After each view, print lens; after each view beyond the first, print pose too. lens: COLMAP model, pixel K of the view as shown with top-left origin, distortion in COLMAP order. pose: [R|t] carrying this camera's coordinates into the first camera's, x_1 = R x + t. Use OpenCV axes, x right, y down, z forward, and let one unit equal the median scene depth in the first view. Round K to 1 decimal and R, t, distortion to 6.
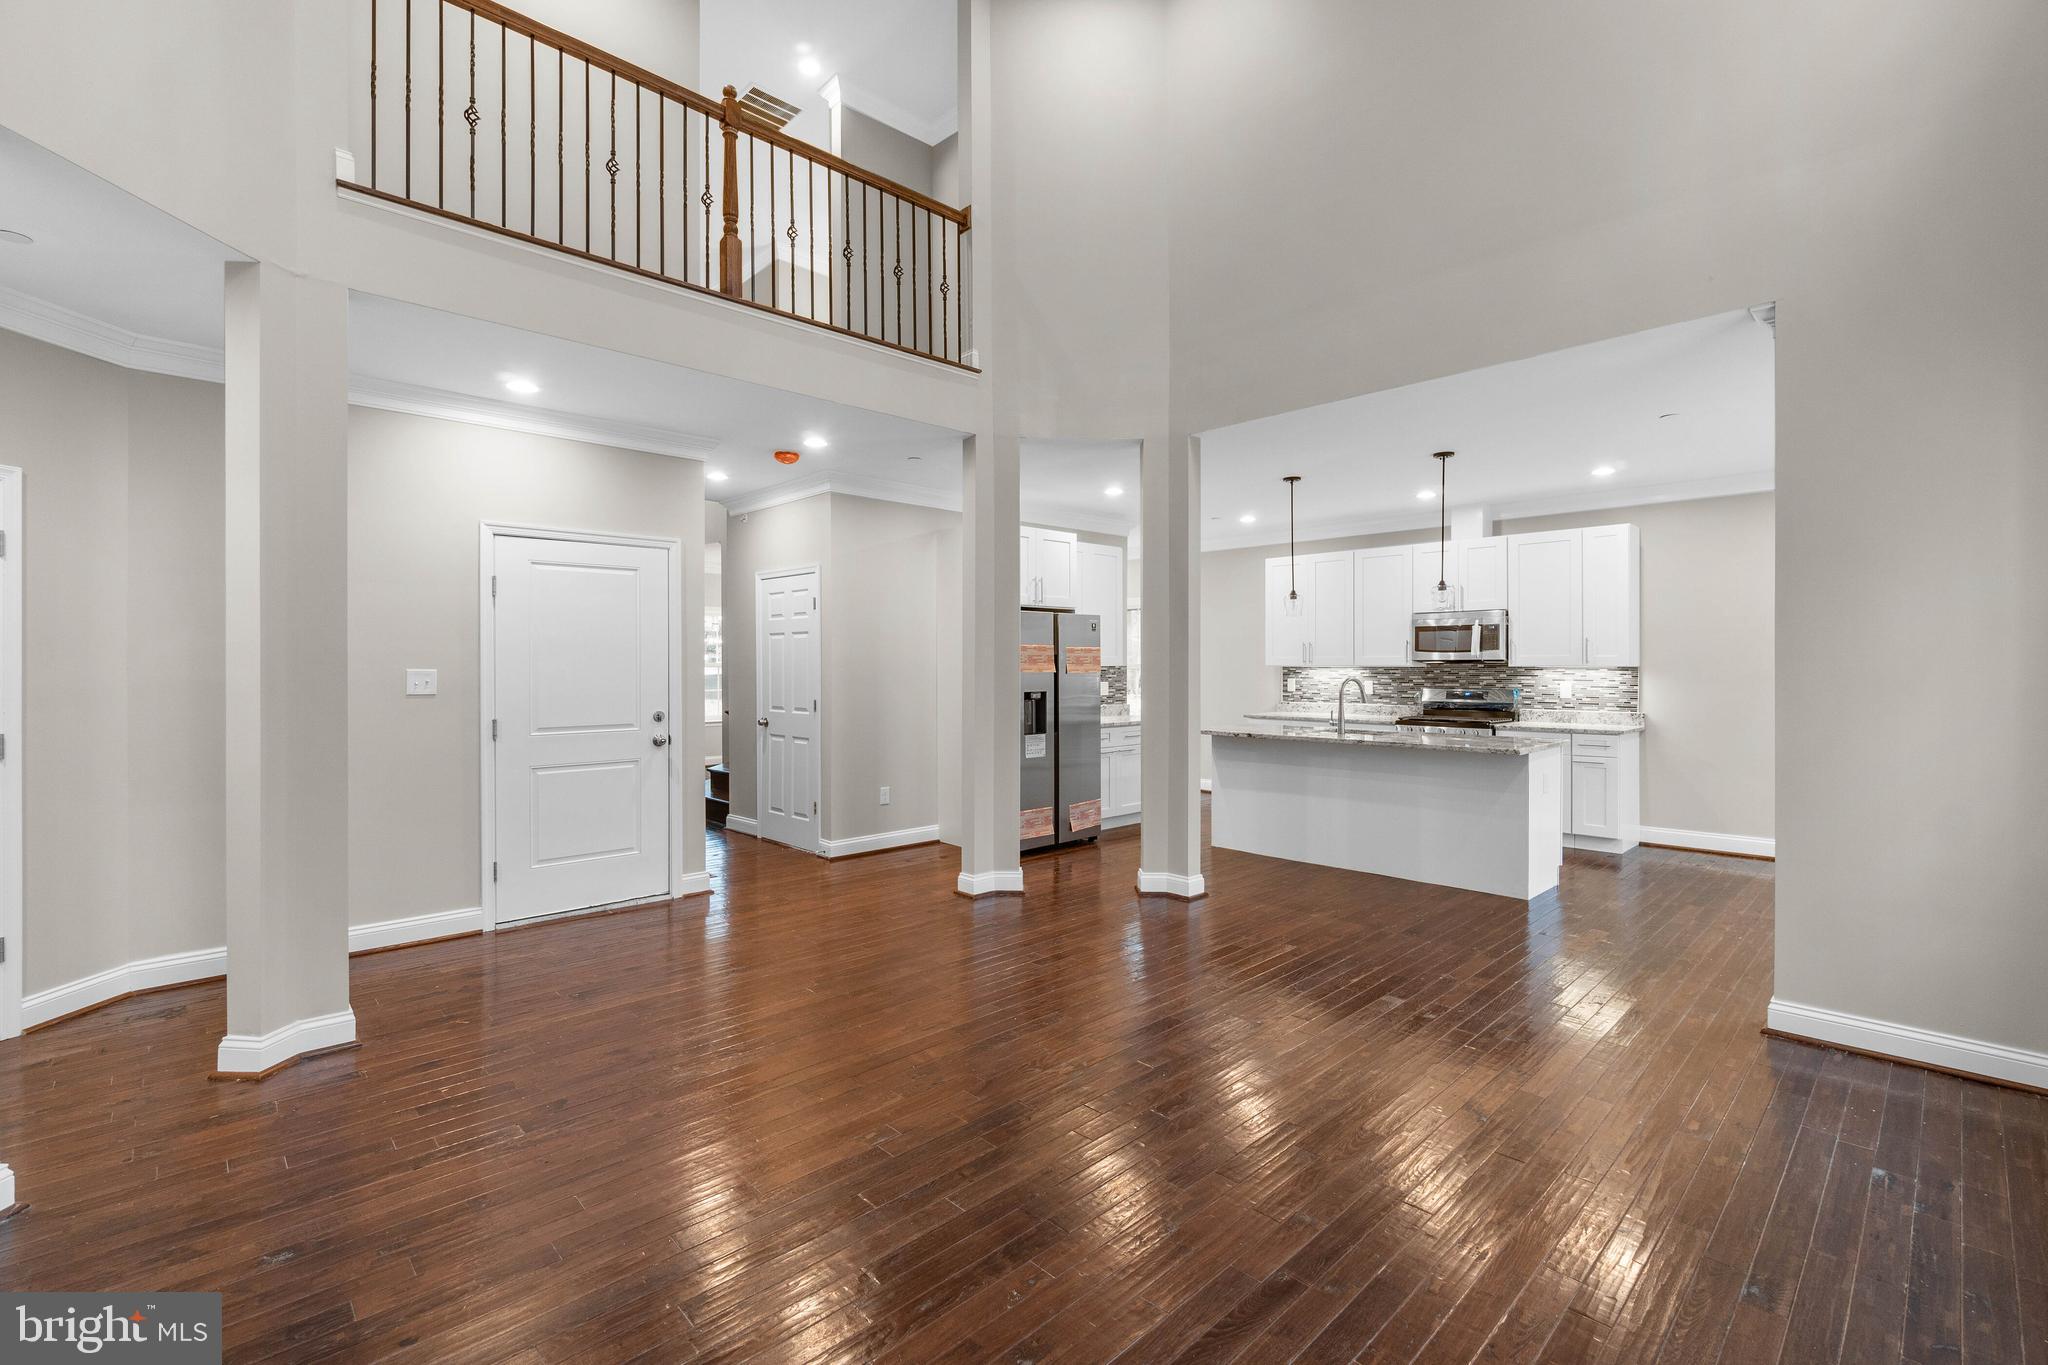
lens RADIAL K [[867.1, 0, 1035.9], [0, 867.1, 667.5], [0, 0, 1]] dist [-0.009376, -0.000164]
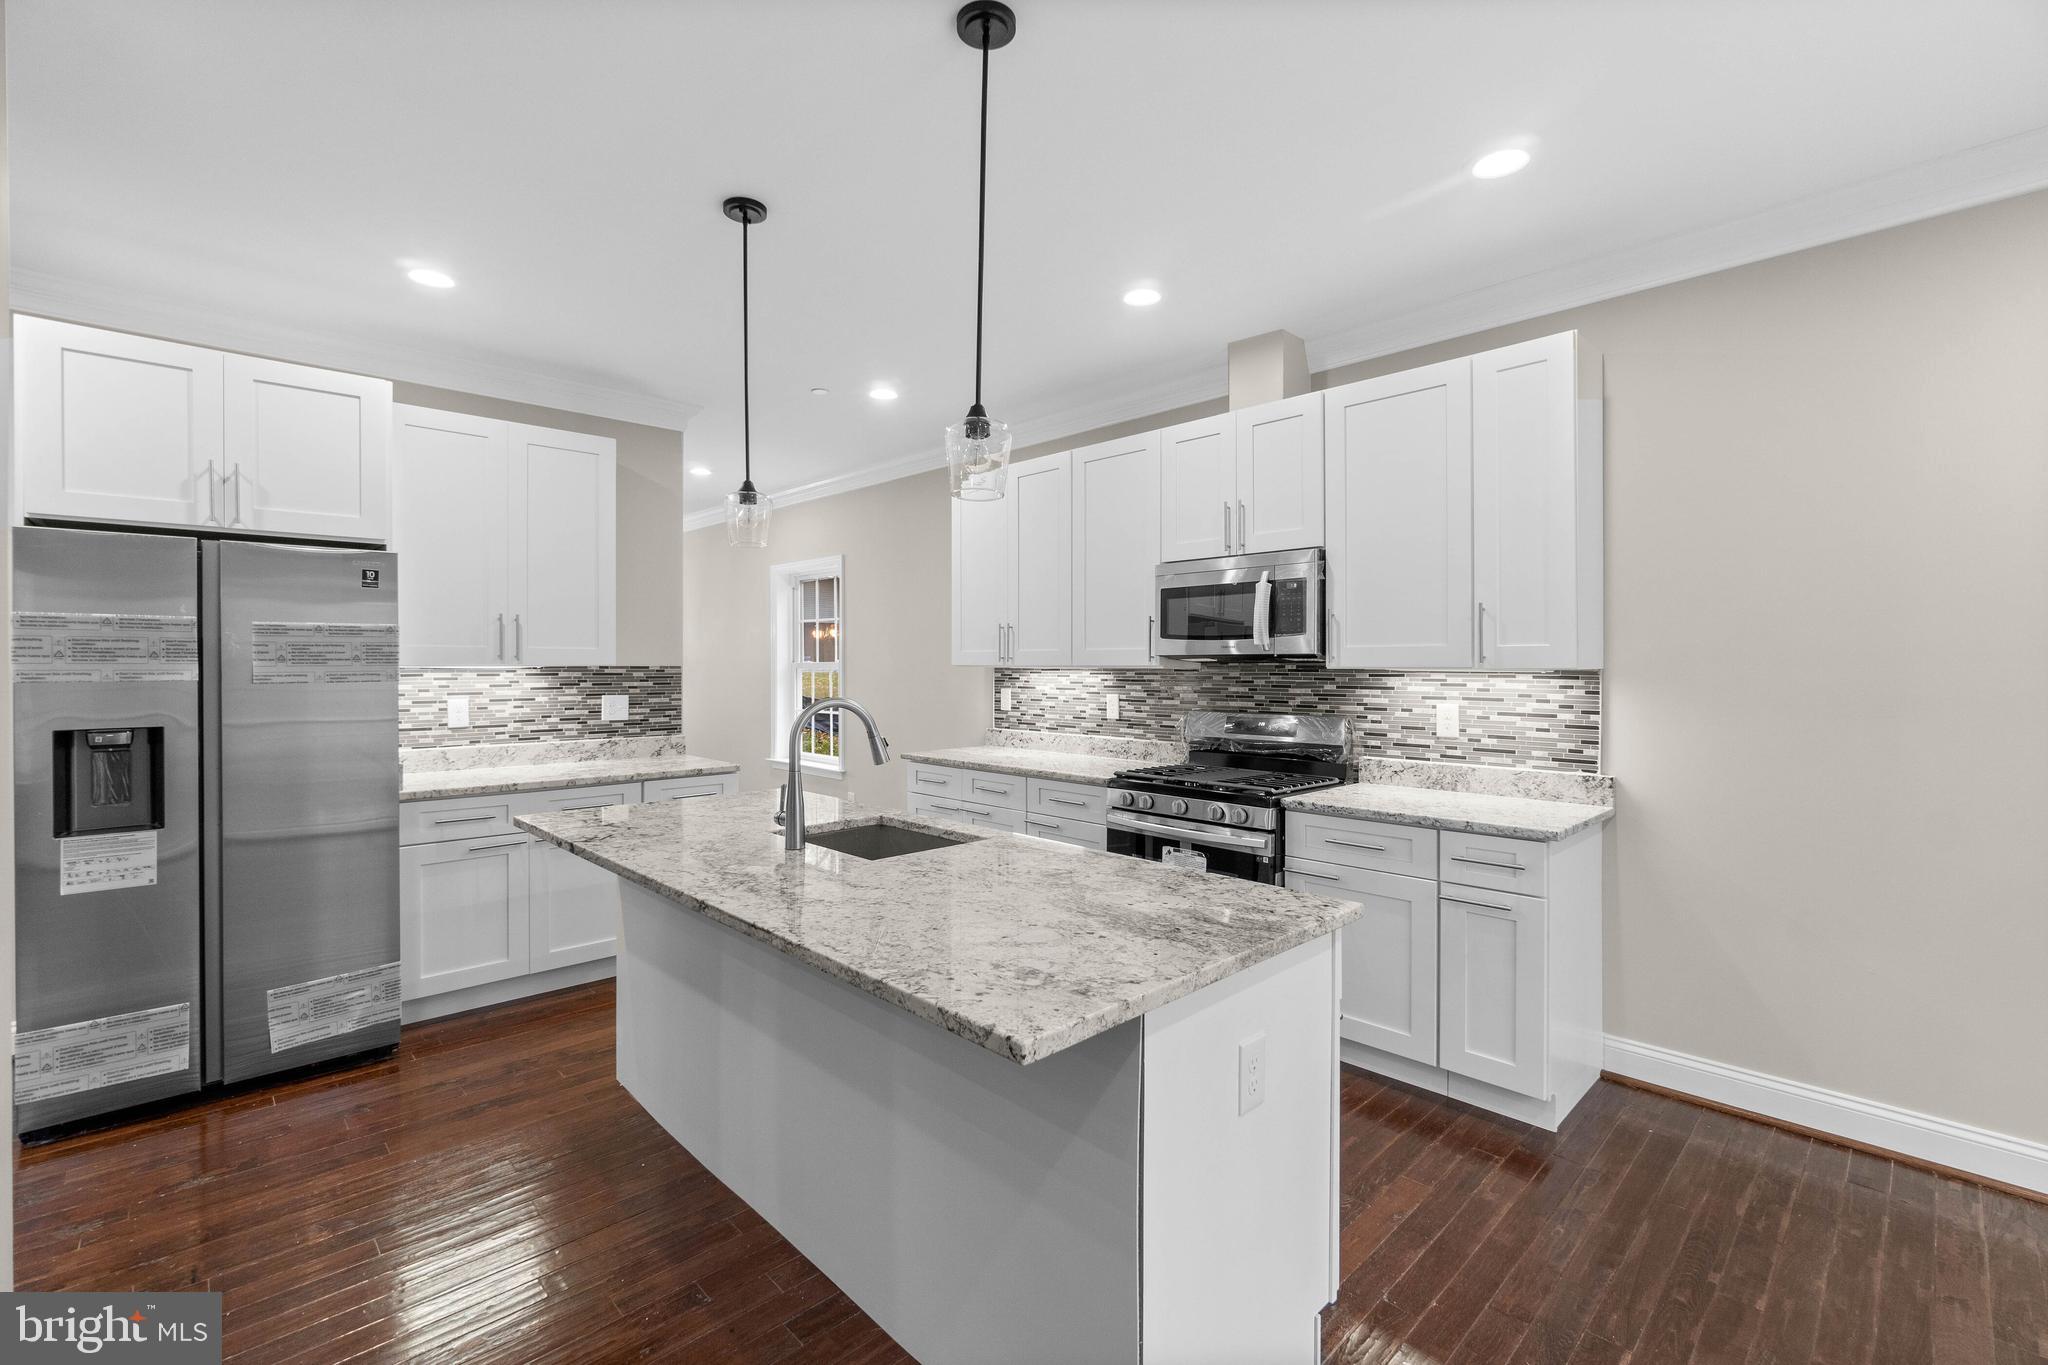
lens RADIAL K [[880.6, 0, 1019.5], [0, 880.6, 665.9], [0, 0, 1]] dist [-0.005705, -0.000468]
pose [[0.999995, 0.002243, 0.002075, 0.396230], [-0.002240, 0.999996, -0.001469, -0.001810], [-0.002079, 0.001464, 0.999997, 0.546062]]
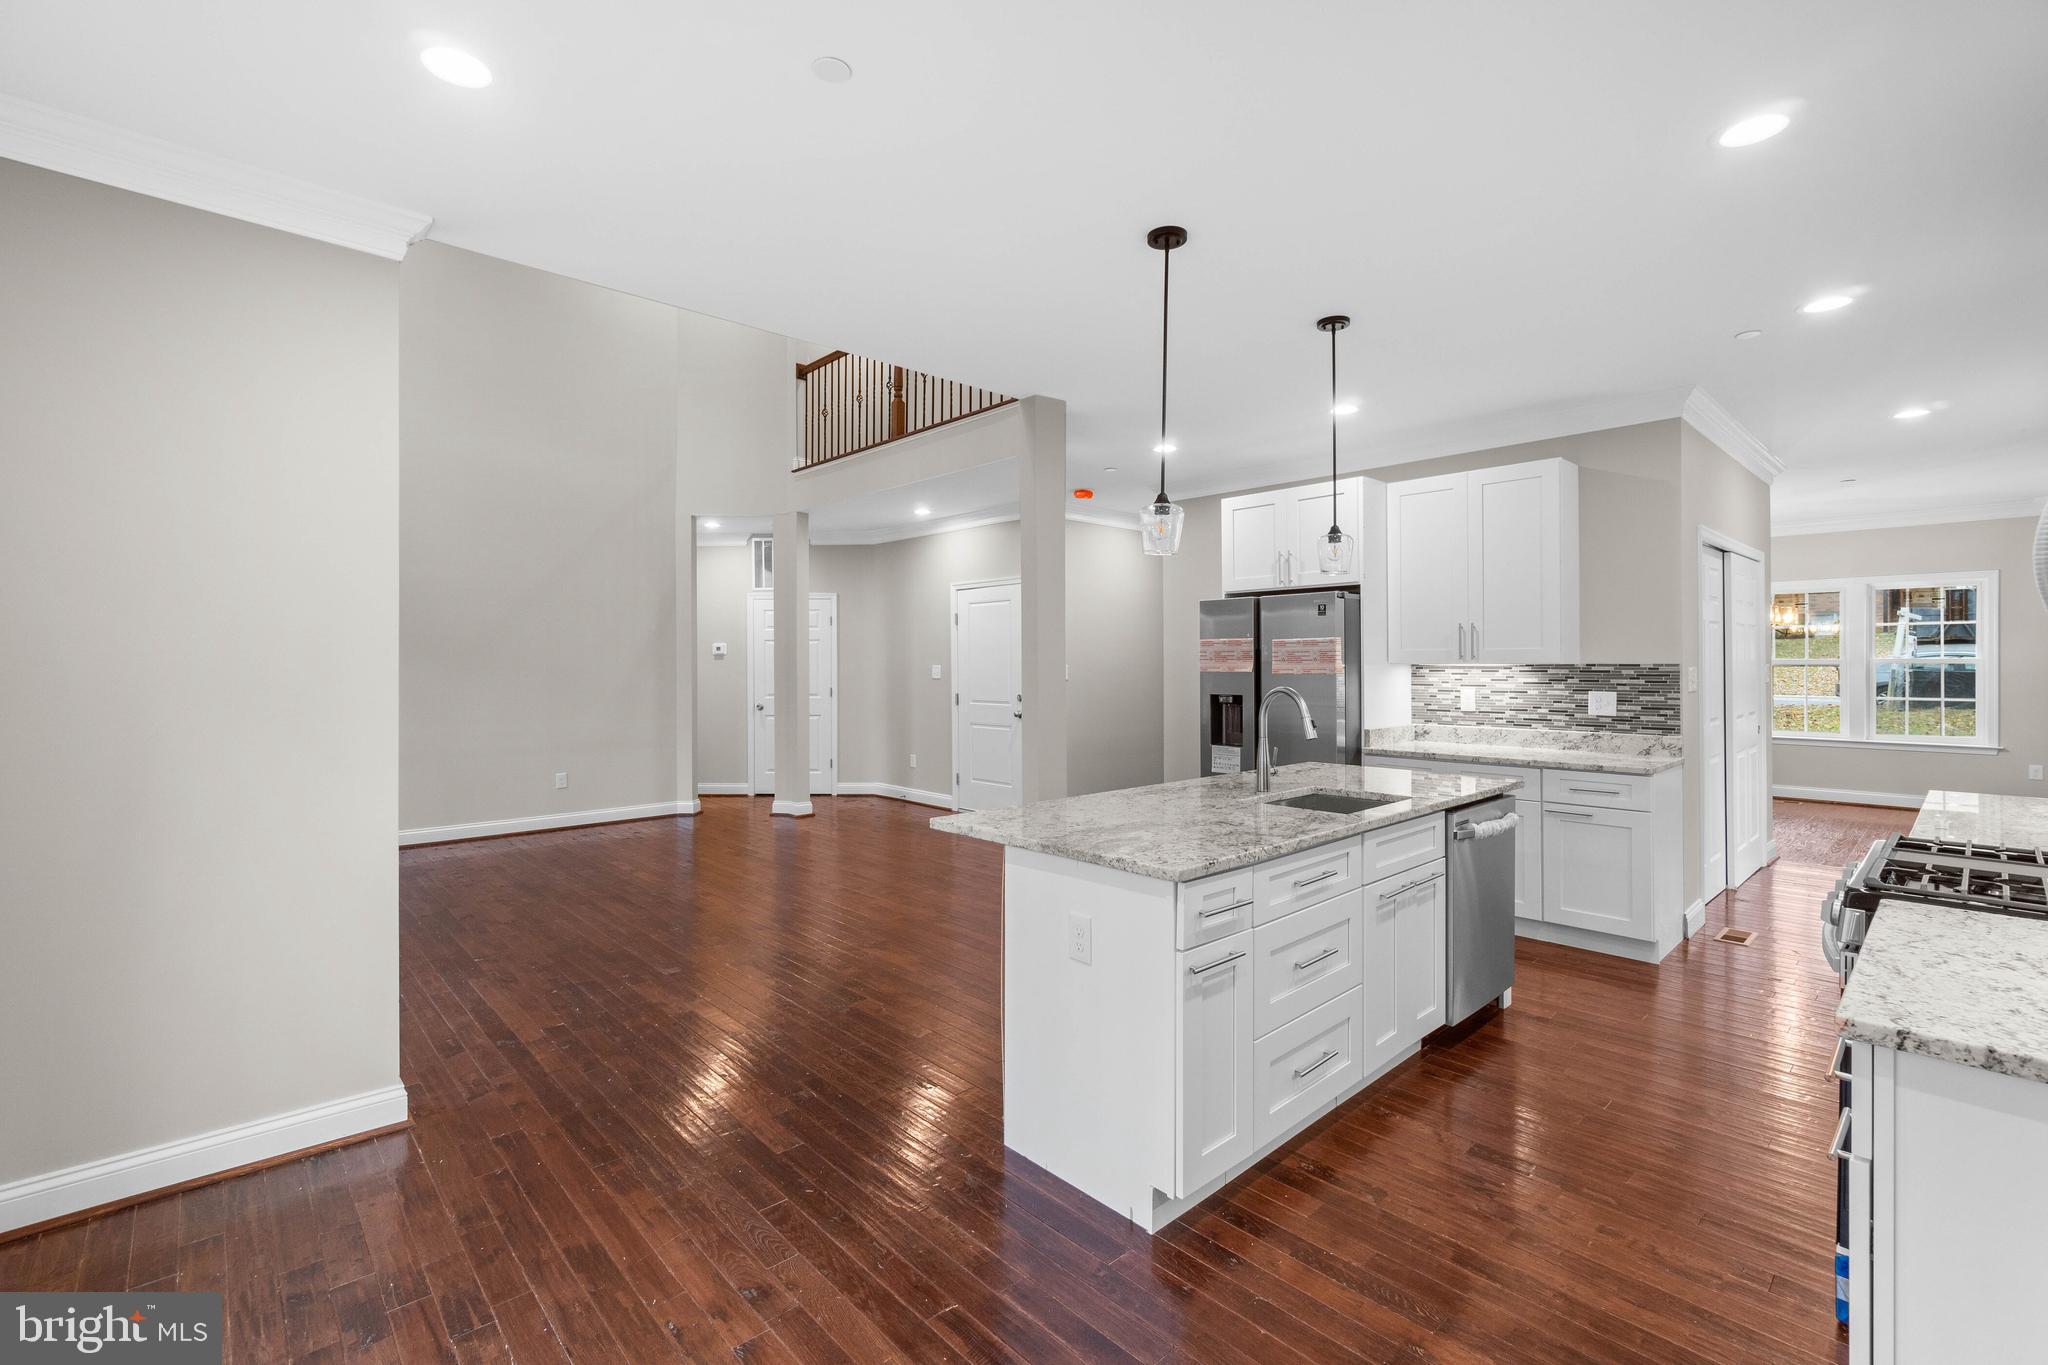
lens RADIAL K [[897.2, 0, 1034.8], [0, 897.2, 663.7], [0, 0, 1]] dist [-0.000450, -0.000091]
pose [[0.000421, 0.001615, -0.999999, 0.804380], [-0.000903, 0.999998, 0.001614, -0.002959], [1.000000, 0.000903, 0.000422, 0.757394]]
